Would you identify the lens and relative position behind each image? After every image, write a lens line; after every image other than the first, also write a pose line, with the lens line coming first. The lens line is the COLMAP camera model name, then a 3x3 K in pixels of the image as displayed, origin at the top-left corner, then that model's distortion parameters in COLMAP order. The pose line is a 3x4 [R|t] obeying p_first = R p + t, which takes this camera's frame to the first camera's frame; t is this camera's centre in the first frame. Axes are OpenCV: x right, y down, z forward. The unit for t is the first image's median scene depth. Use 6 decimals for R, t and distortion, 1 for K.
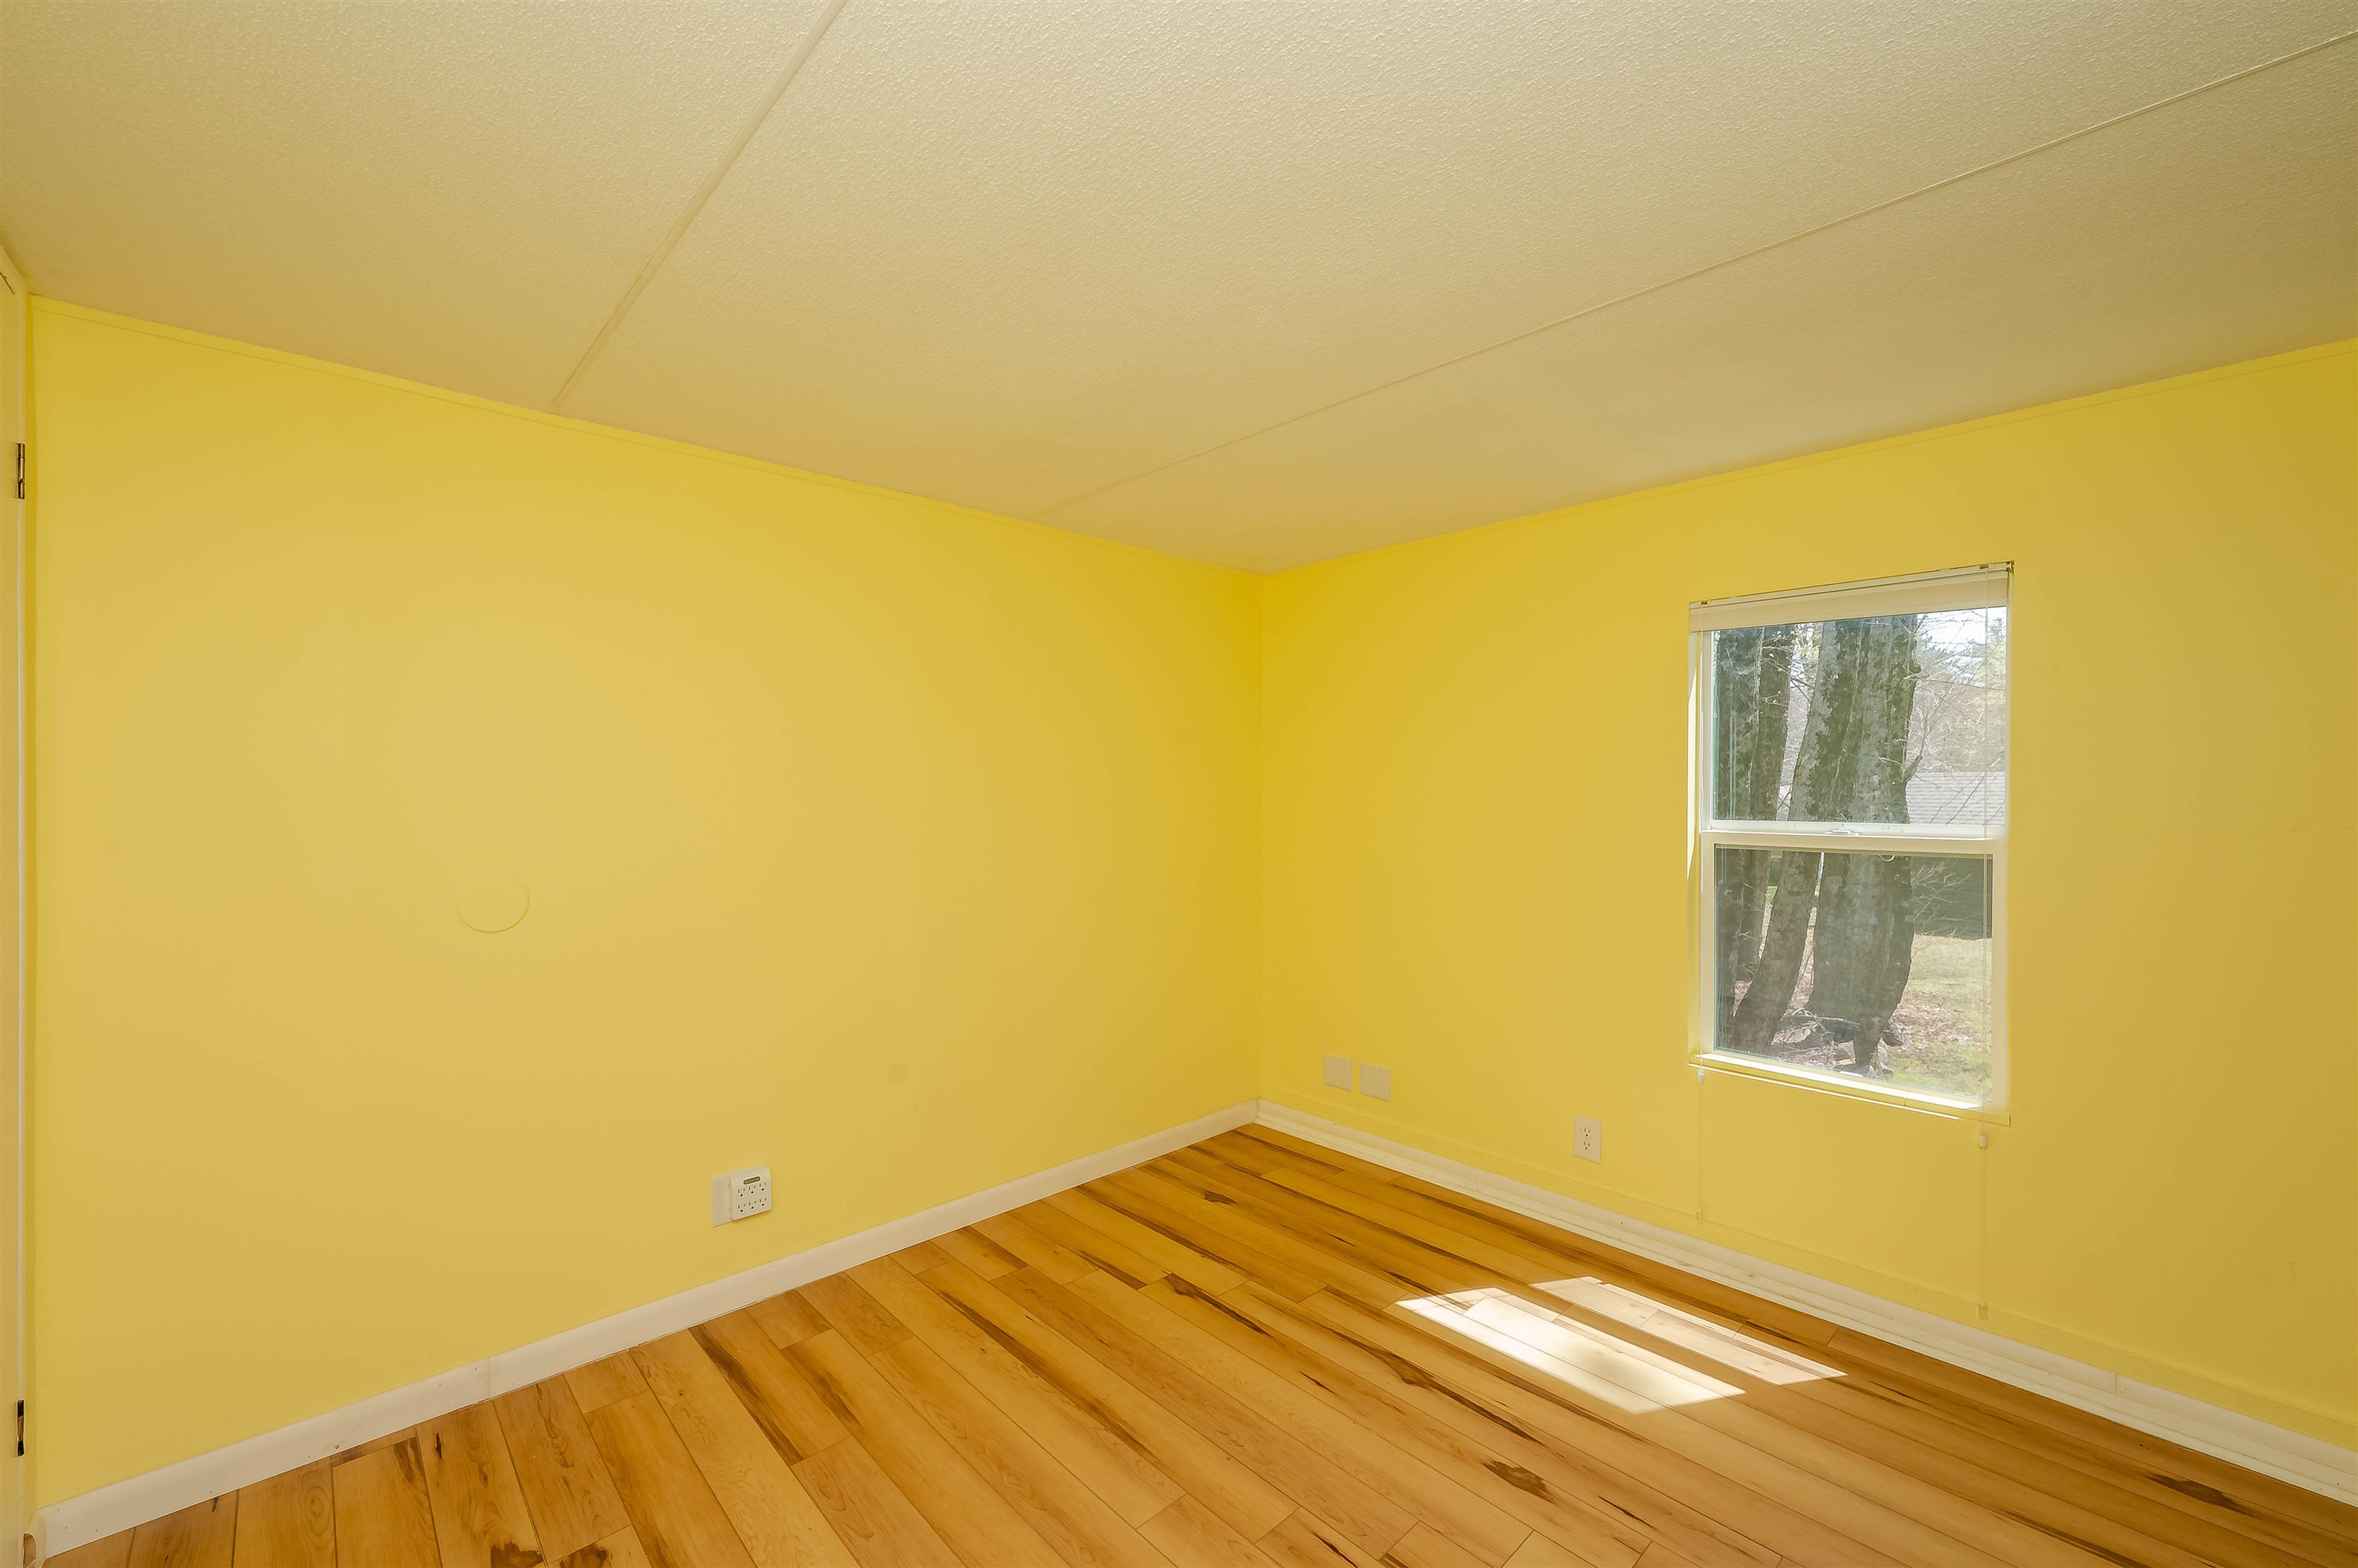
lens RADIAL K [[955.9, 0, 1195.4], [0, 955.9, 783.4], [0, 0, 1]] dist [-0.003763, 0.001655]
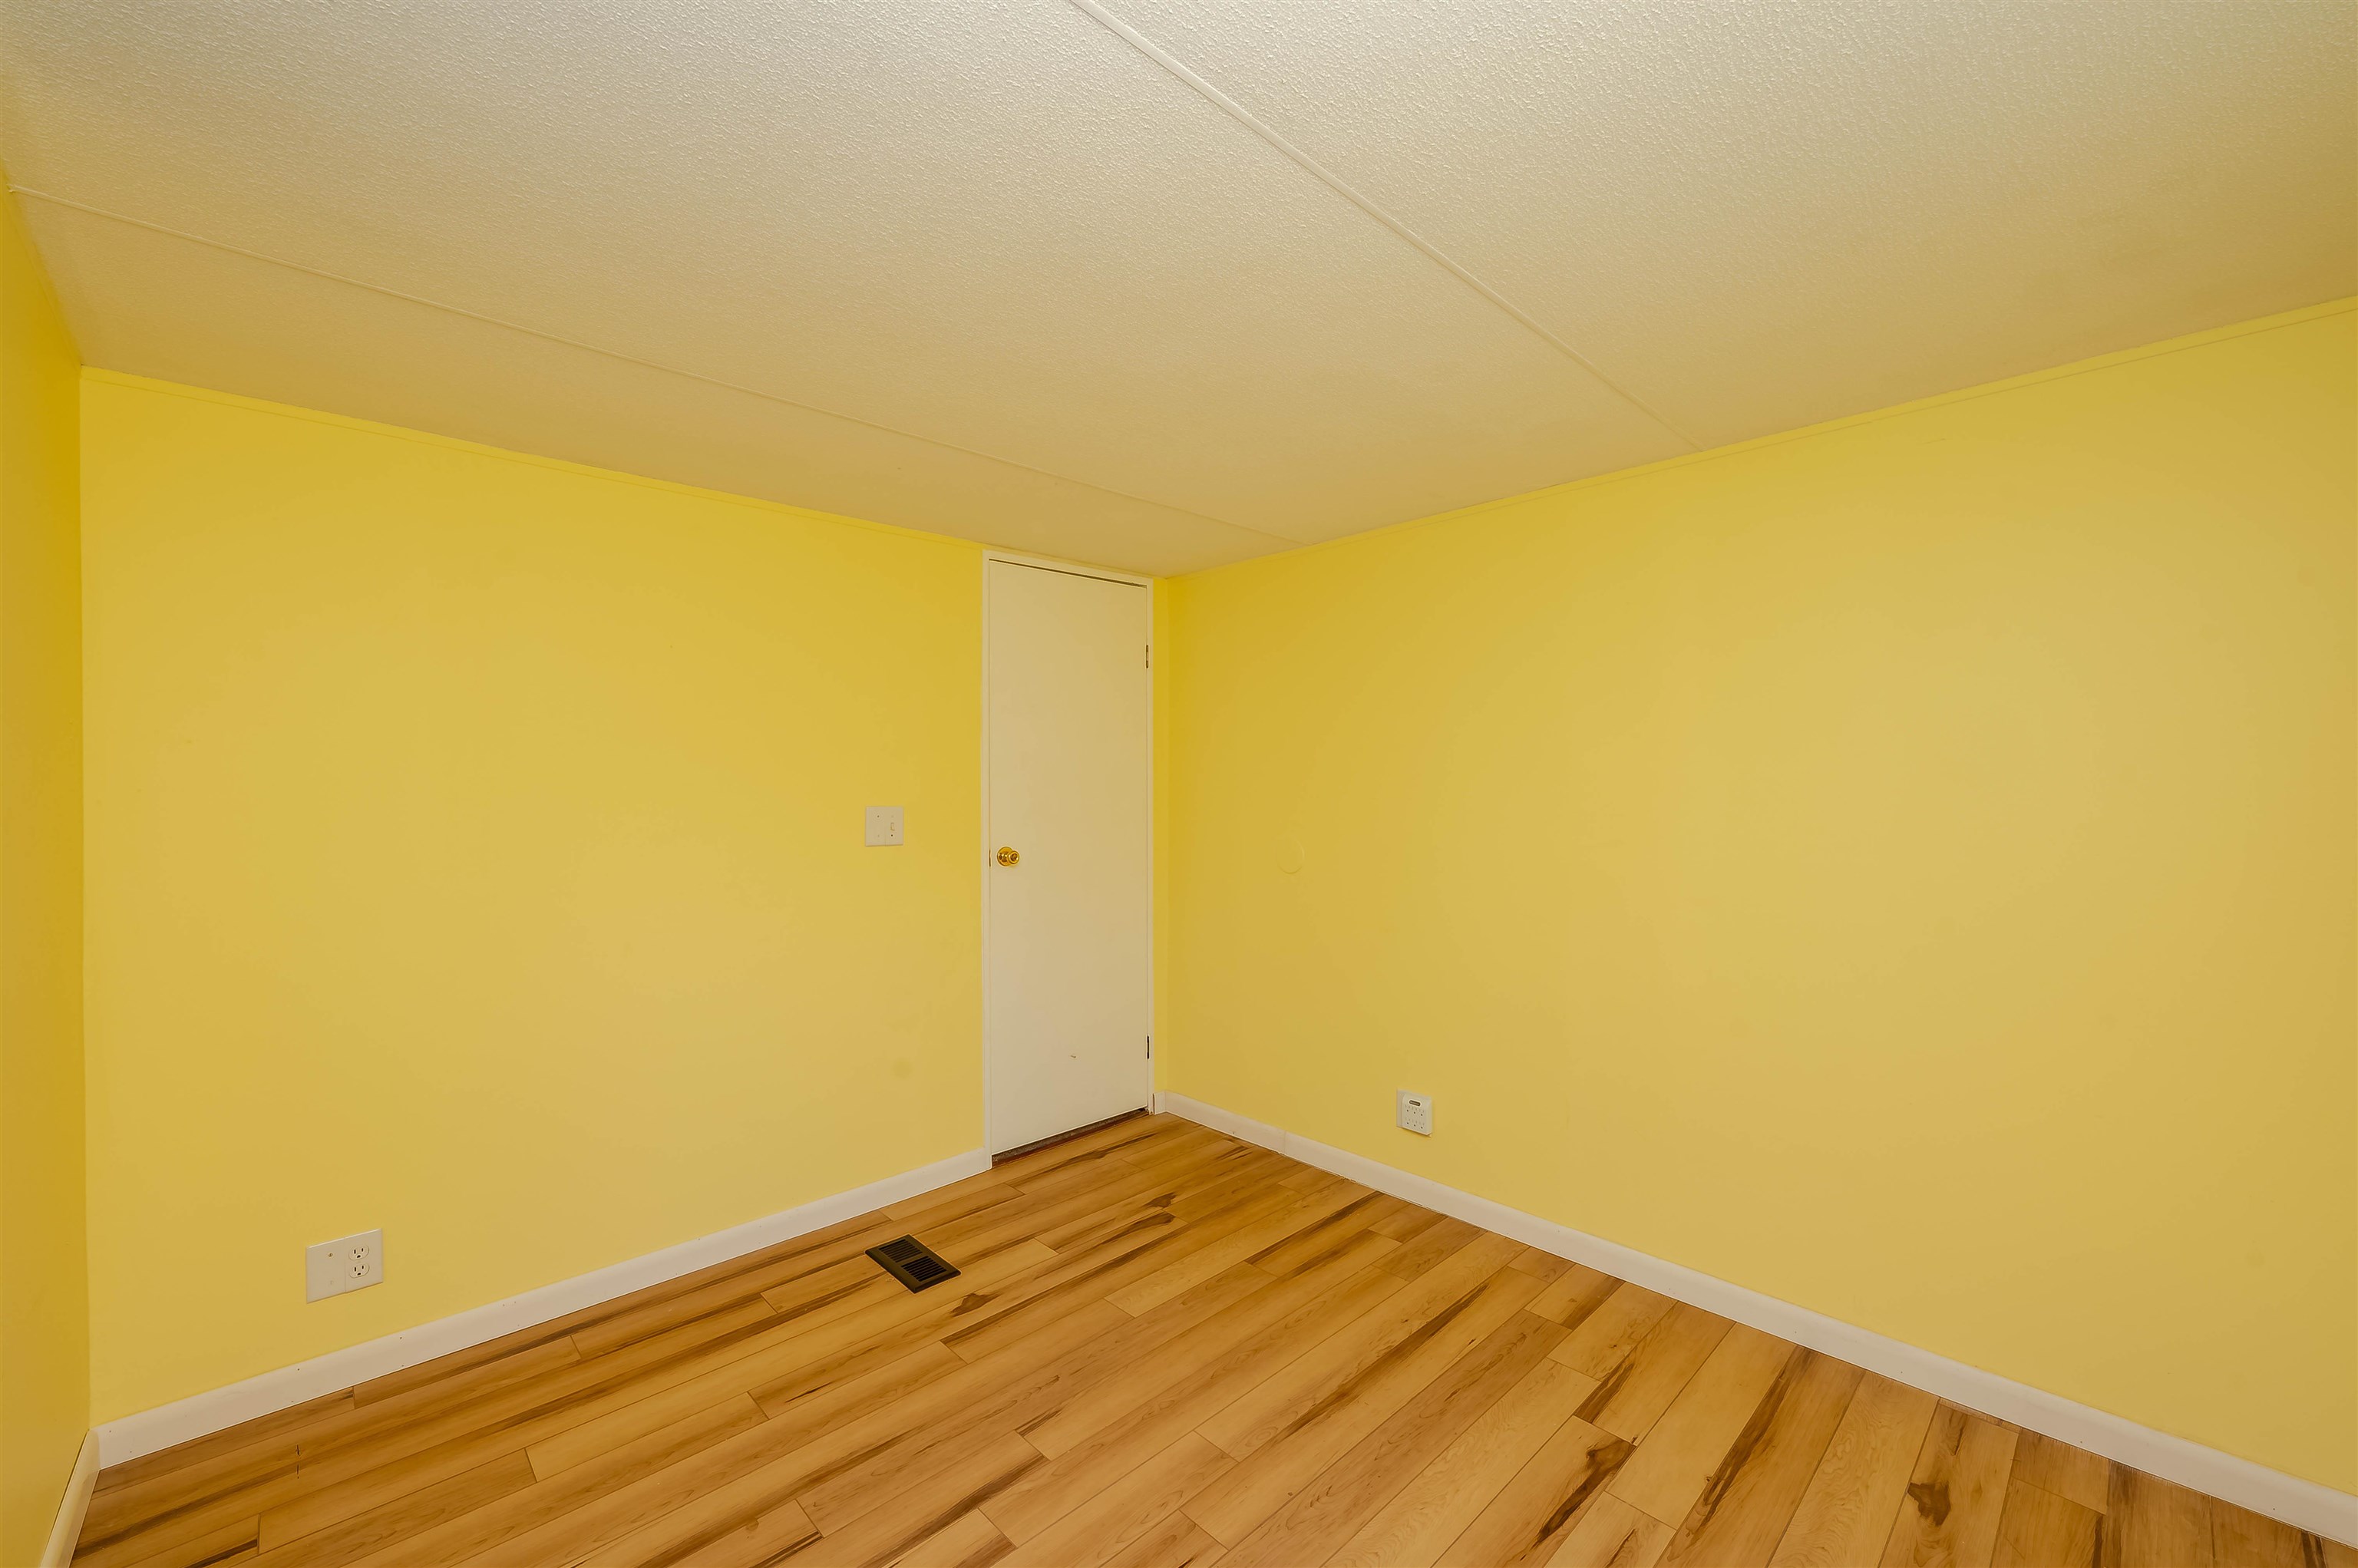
lens RADIAL K [[955.9, 0, 1176.5], [0, 955.9, 773.7], [0, 0, 1]] dist [-0.003763, 0.001655]
pose [[-0.014988, -0.005596, -0.999872, 0.835864], [0.007350, 0.999957, -0.005707, -0.009545], [0.999861, -0.007435, -0.014946, 0.757451]]
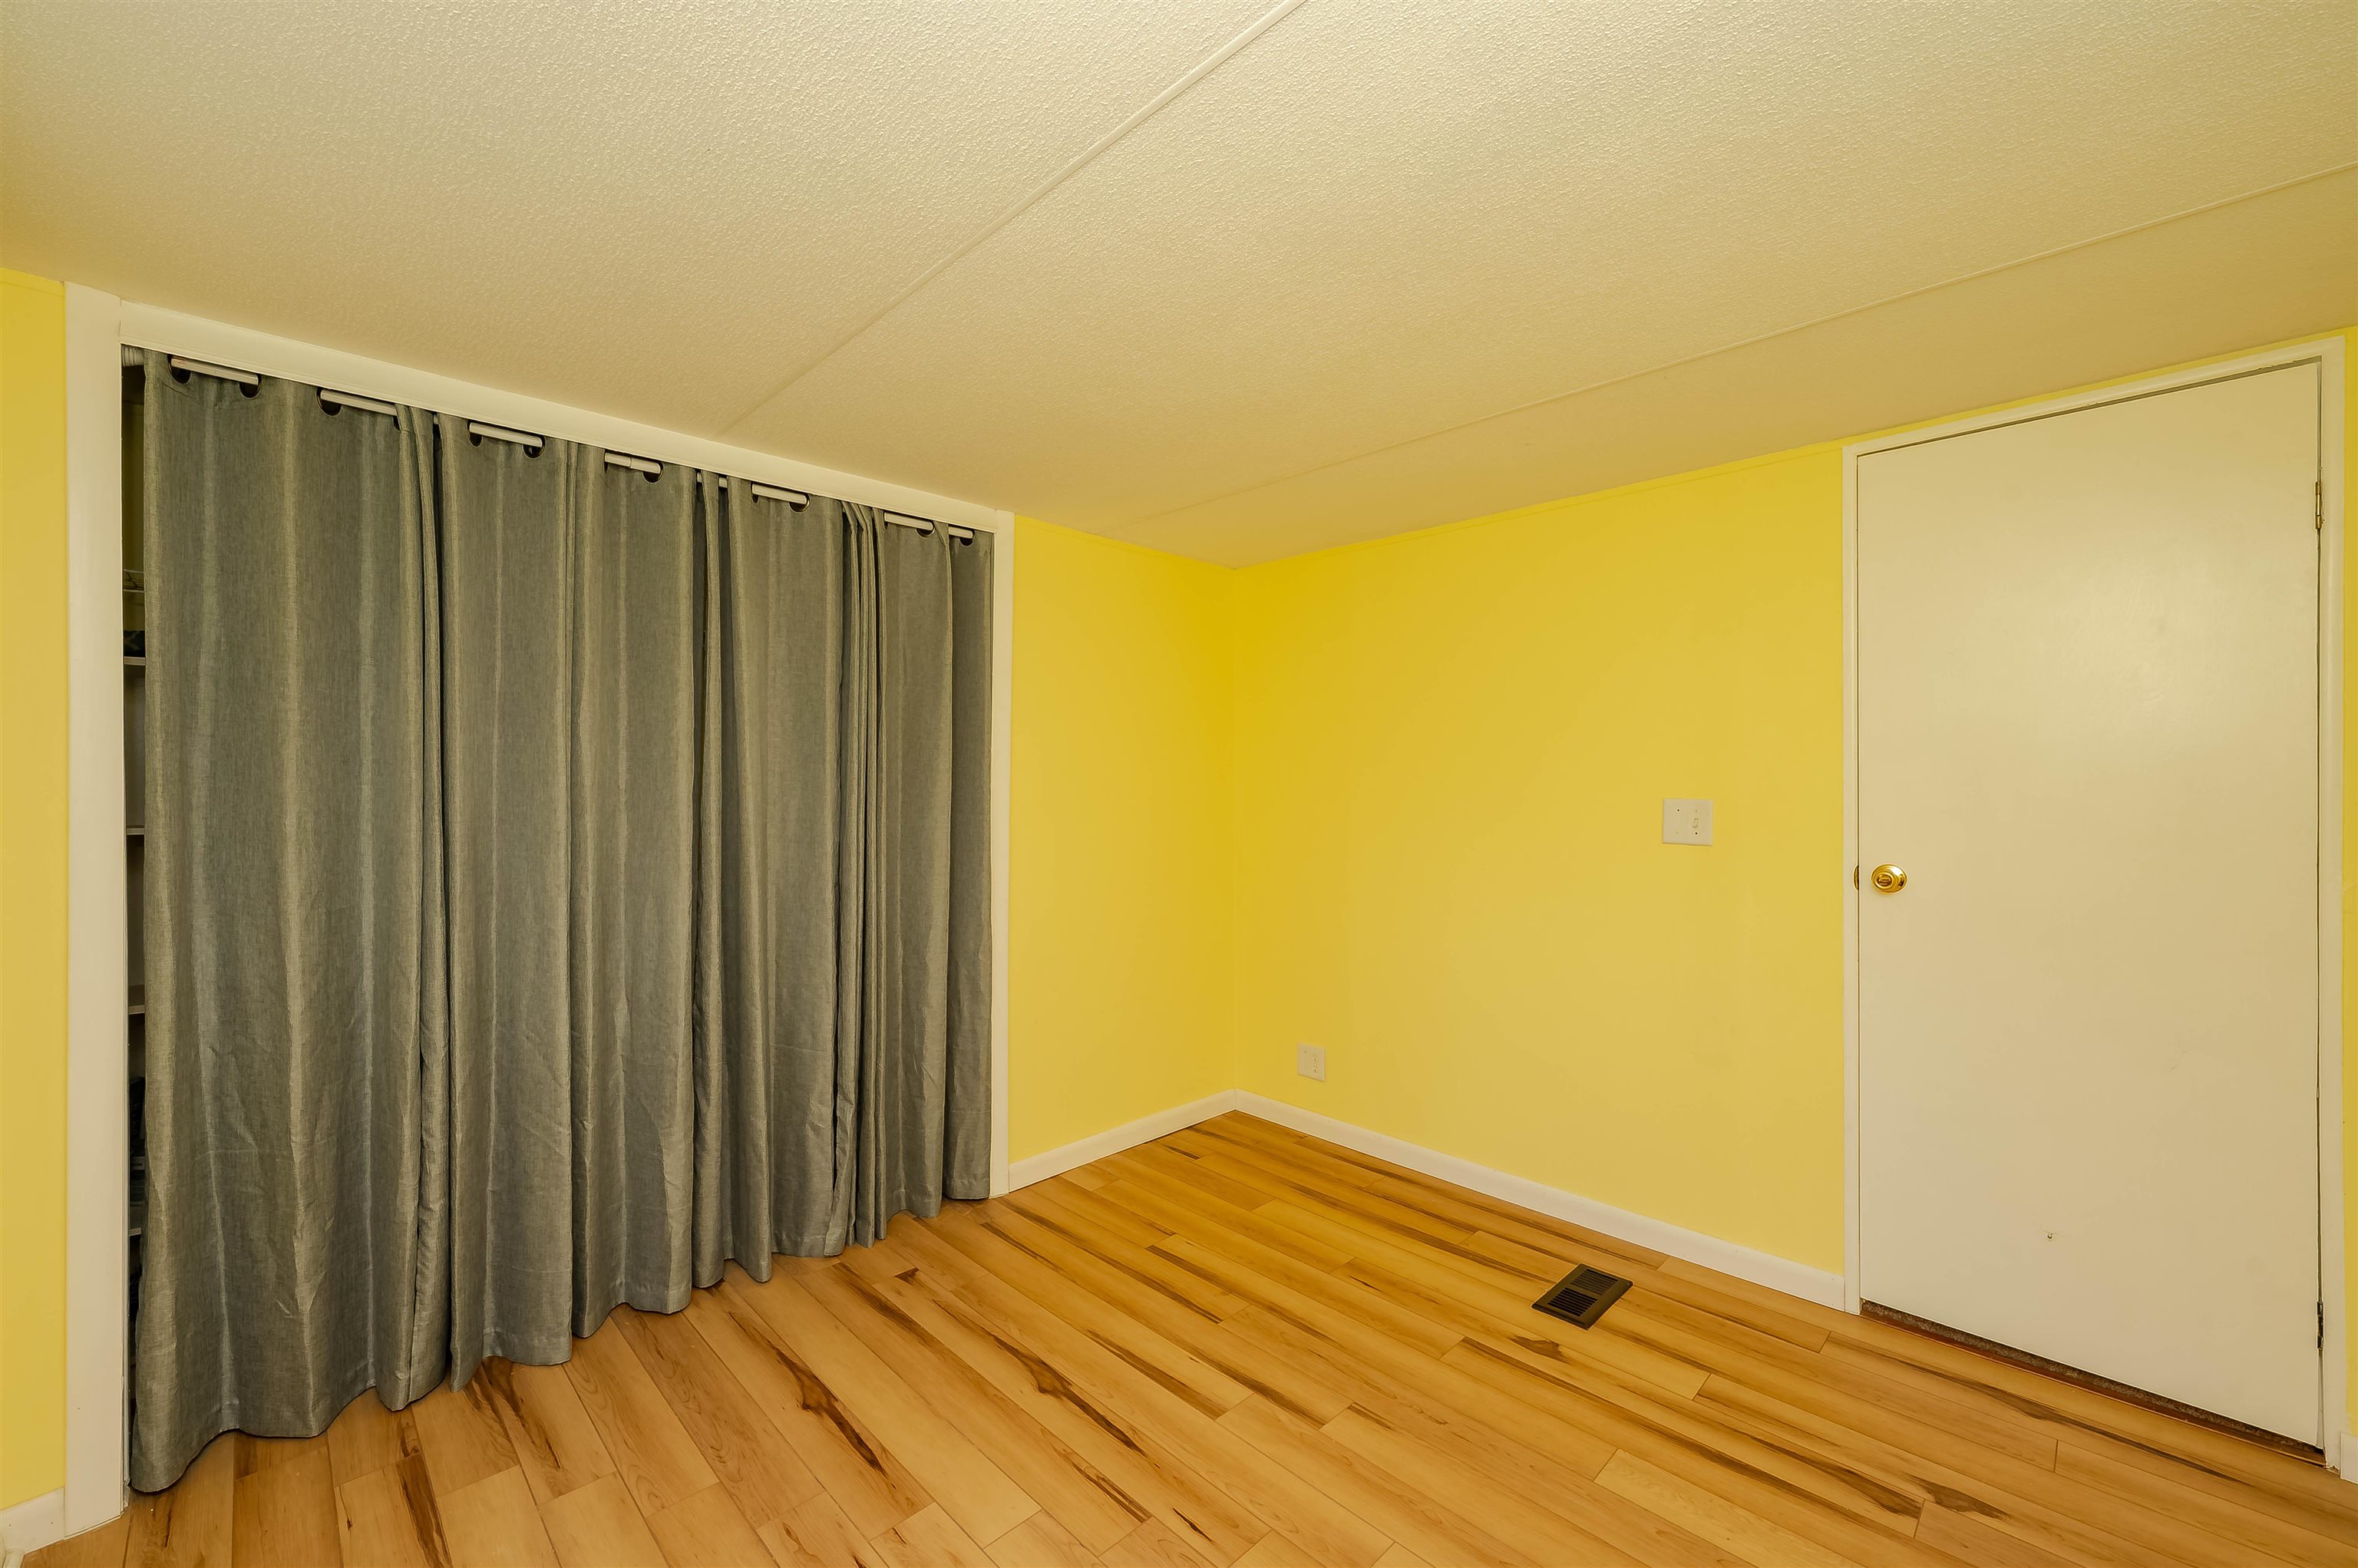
lens RADIAL K [[955.9, 0, 1160.6], [0, 955.9, 788.8], [0, 0, 1]] dist [-0.003763, 0.001655]
pose [[-0.999774, -0.000536, 0.021267, 0.118508], [-0.000354, 0.999963, 0.008558, 0.002286], [-0.021271, 0.008549, -0.999737, 1.491524]]
